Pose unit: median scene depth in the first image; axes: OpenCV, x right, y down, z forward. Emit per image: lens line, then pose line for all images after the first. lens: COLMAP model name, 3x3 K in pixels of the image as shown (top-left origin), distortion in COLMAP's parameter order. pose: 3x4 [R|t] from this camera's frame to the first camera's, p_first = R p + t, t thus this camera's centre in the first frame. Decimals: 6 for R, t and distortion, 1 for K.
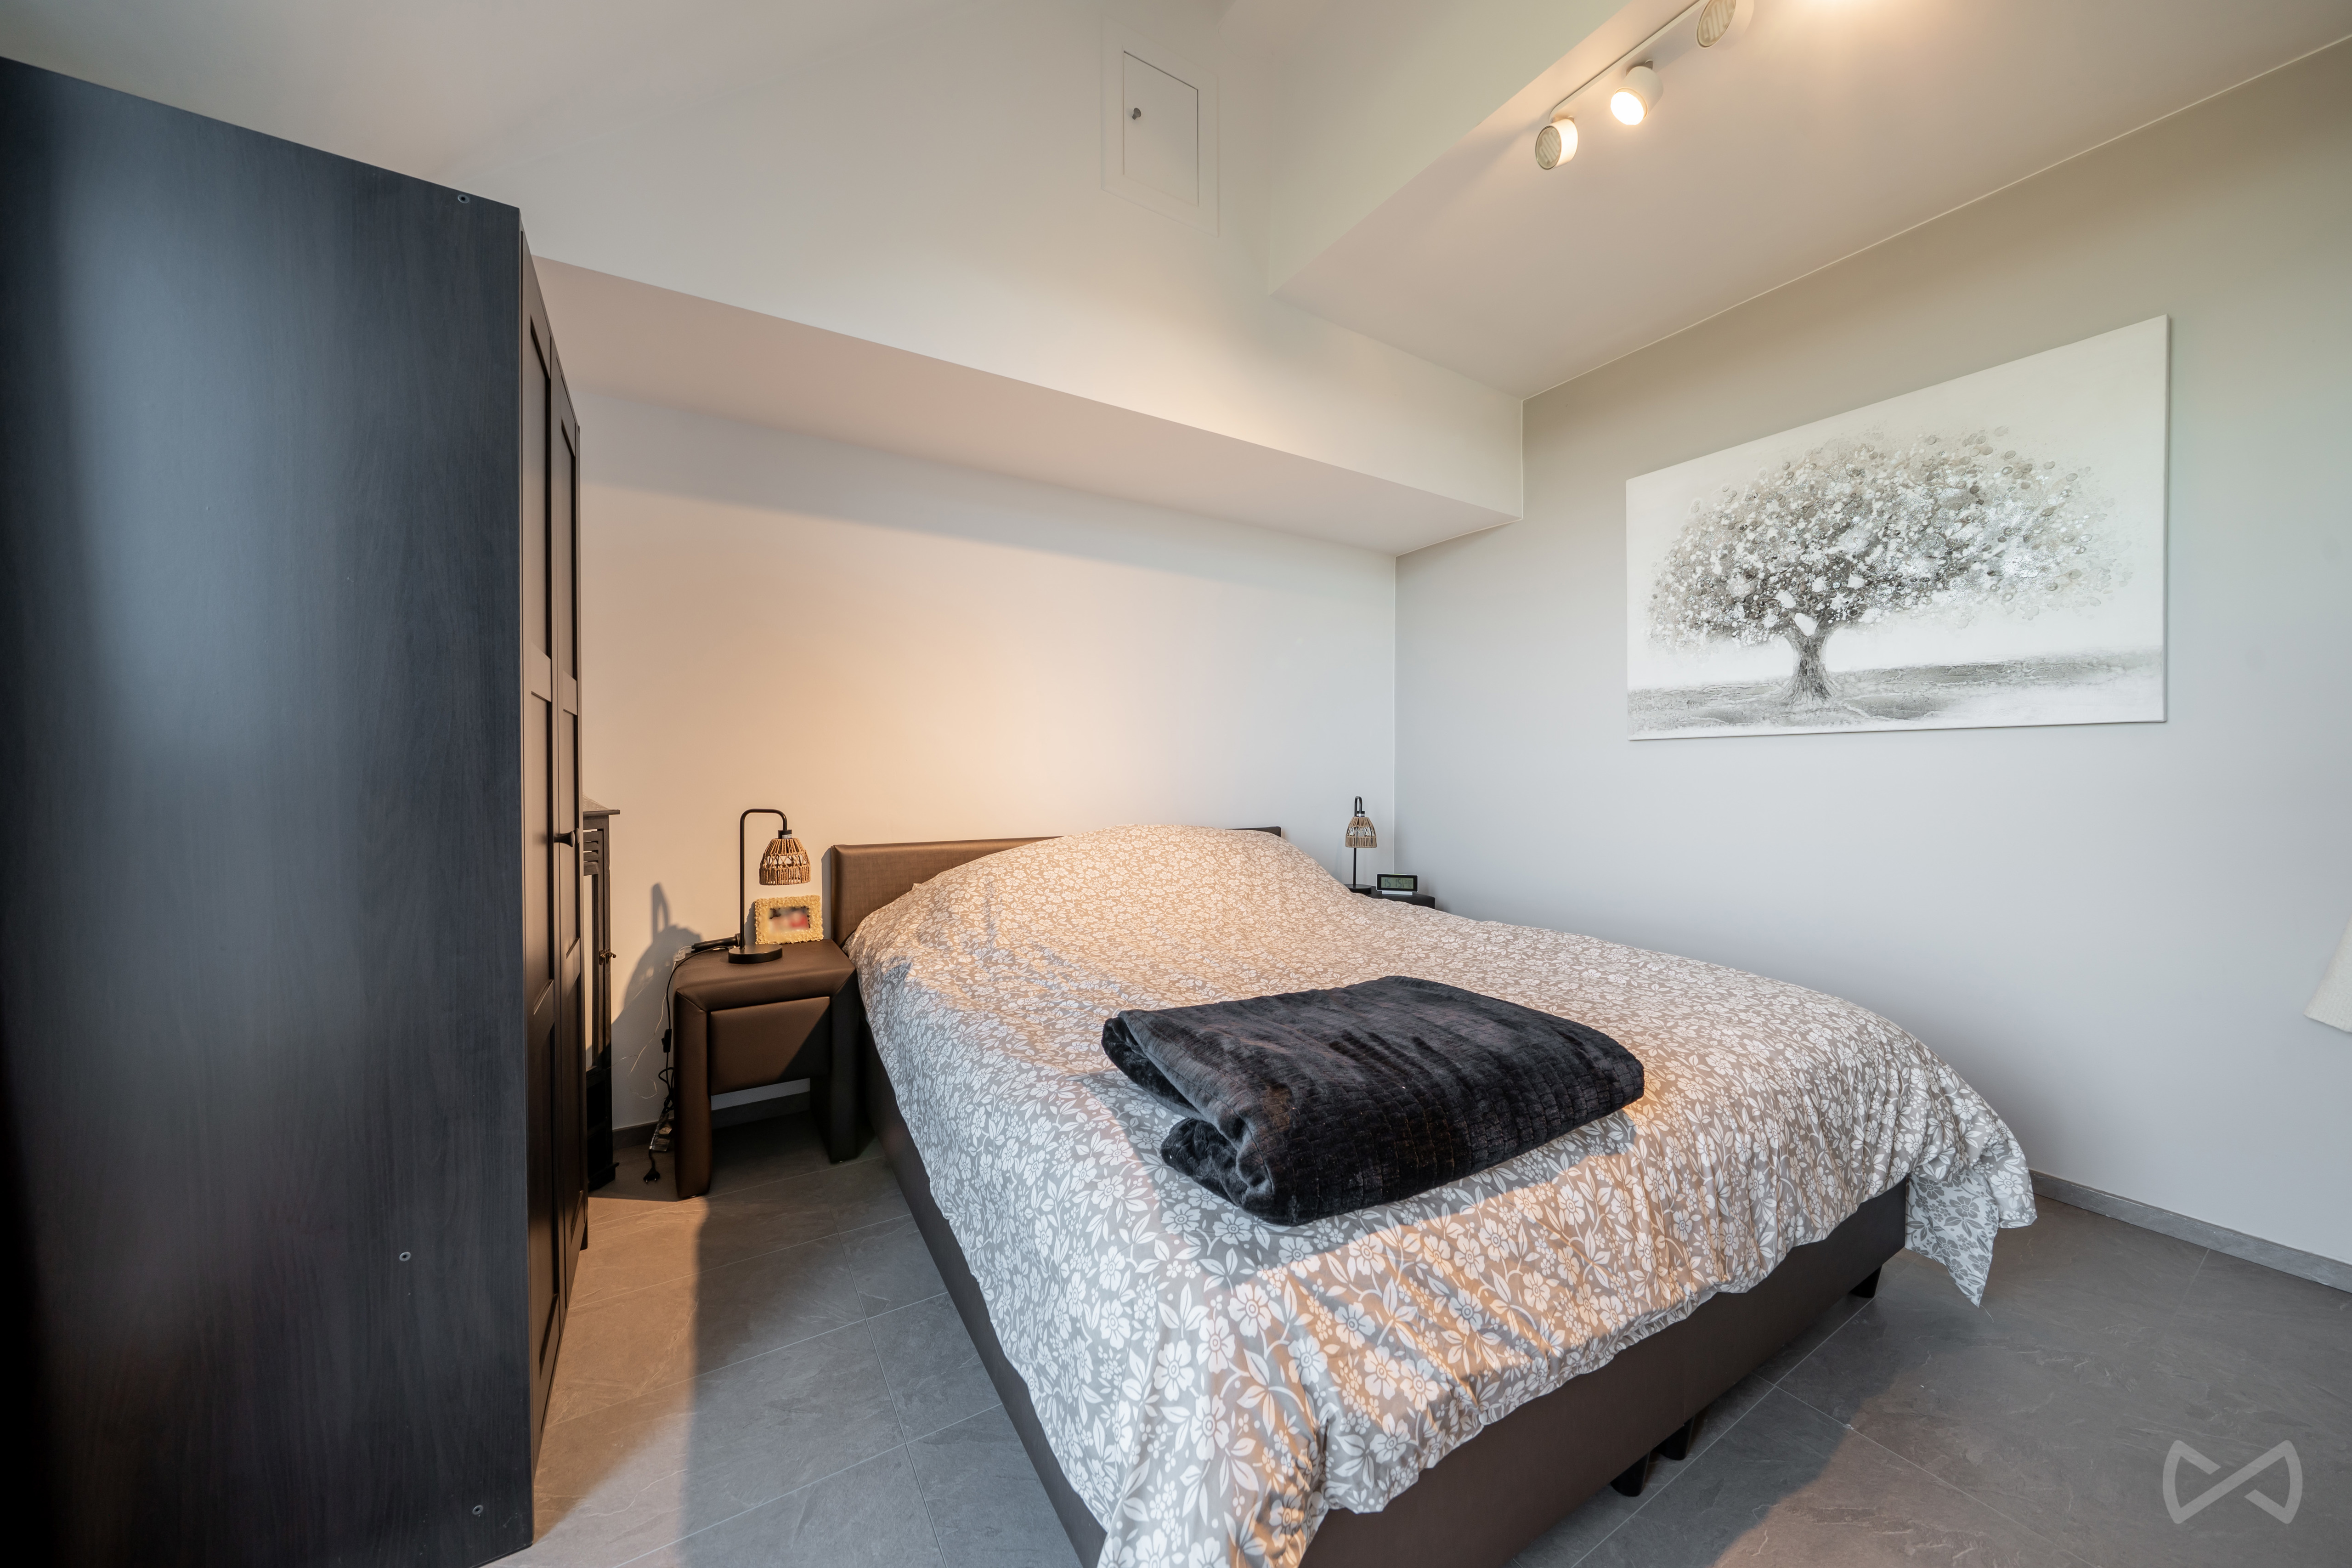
lens RADIAL K [[799.2, 0, 1185.2], [0, 799.2, 783.0], [0, 0, 1]] dist [-0.005708, -0.000012]
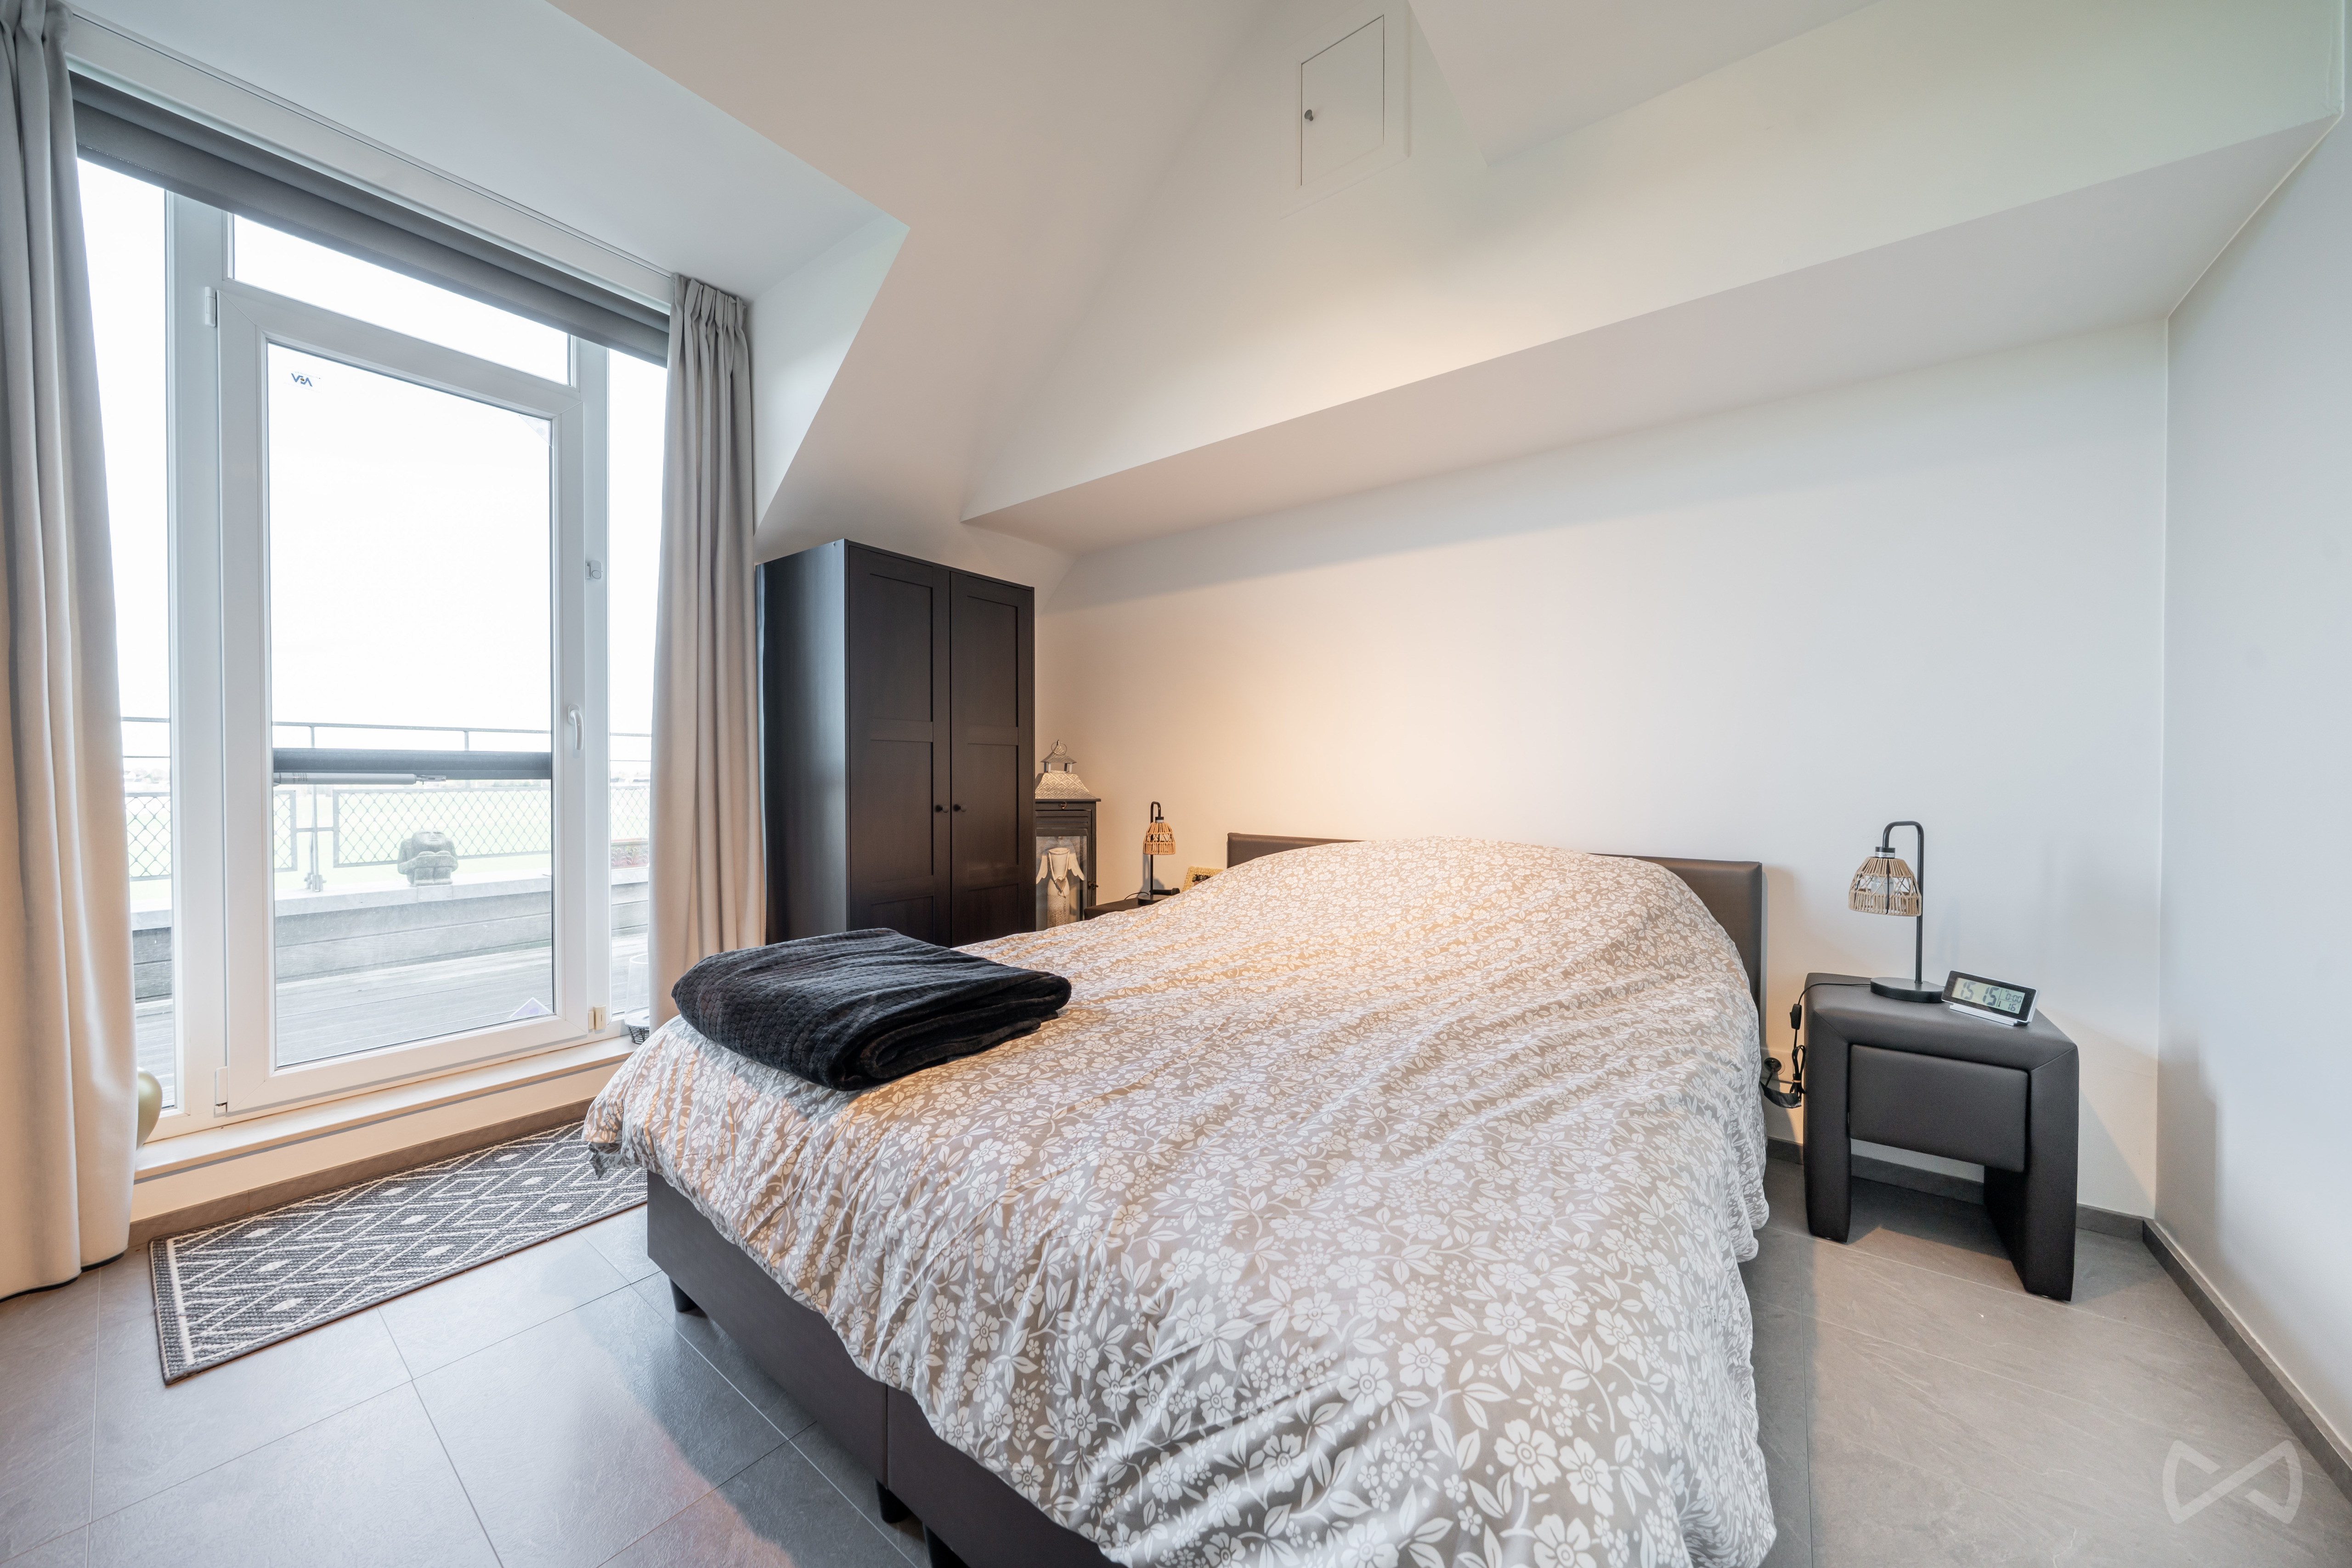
lens RADIAL K [[799.2, 0, 1185.2], [0, 799.2, 783.0], [0, 0, 1]] dist [-0.005708, -0.000012]
pose [[0.369878, 0.010180, -0.929024, 1.746492], [-0.015464, 0.999869, 0.004800, -0.015490], [0.928952, 0.012591, 0.369987, 1.061197]]
